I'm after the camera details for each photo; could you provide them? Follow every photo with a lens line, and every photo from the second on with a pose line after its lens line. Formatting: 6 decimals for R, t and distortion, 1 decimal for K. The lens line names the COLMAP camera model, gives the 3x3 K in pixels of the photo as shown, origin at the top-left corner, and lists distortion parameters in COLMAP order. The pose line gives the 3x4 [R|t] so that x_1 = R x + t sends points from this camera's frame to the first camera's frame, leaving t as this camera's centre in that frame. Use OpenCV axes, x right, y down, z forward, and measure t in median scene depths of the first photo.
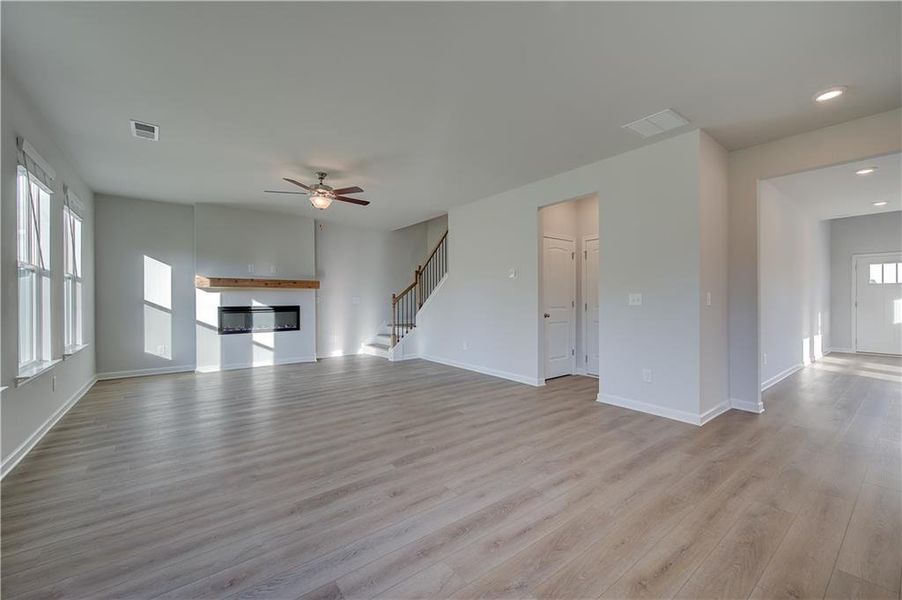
lens RADIAL K [[359.8, 0, 451.6], [0, 359.8, 301.2], [0, 0, 1]] dist [0.000935, -0.000026]
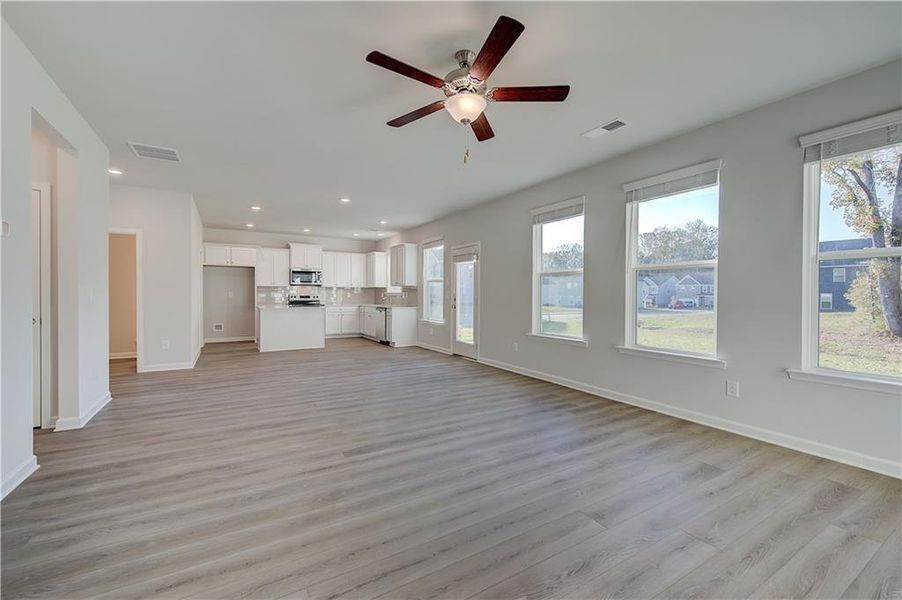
lens RADIAL K [[370.0, 0, 451.0], [0, 370.0, 300.0], [0, 0, 1]] dist [0.002565, 0.000023]
pose [[-0.993596, -0.000552, 0.112993, -0.325835], [0.001226, 0.999877, 0.015664, -0.003020], [-0.112988, 0.015702, -0.993472, 1.206456]]
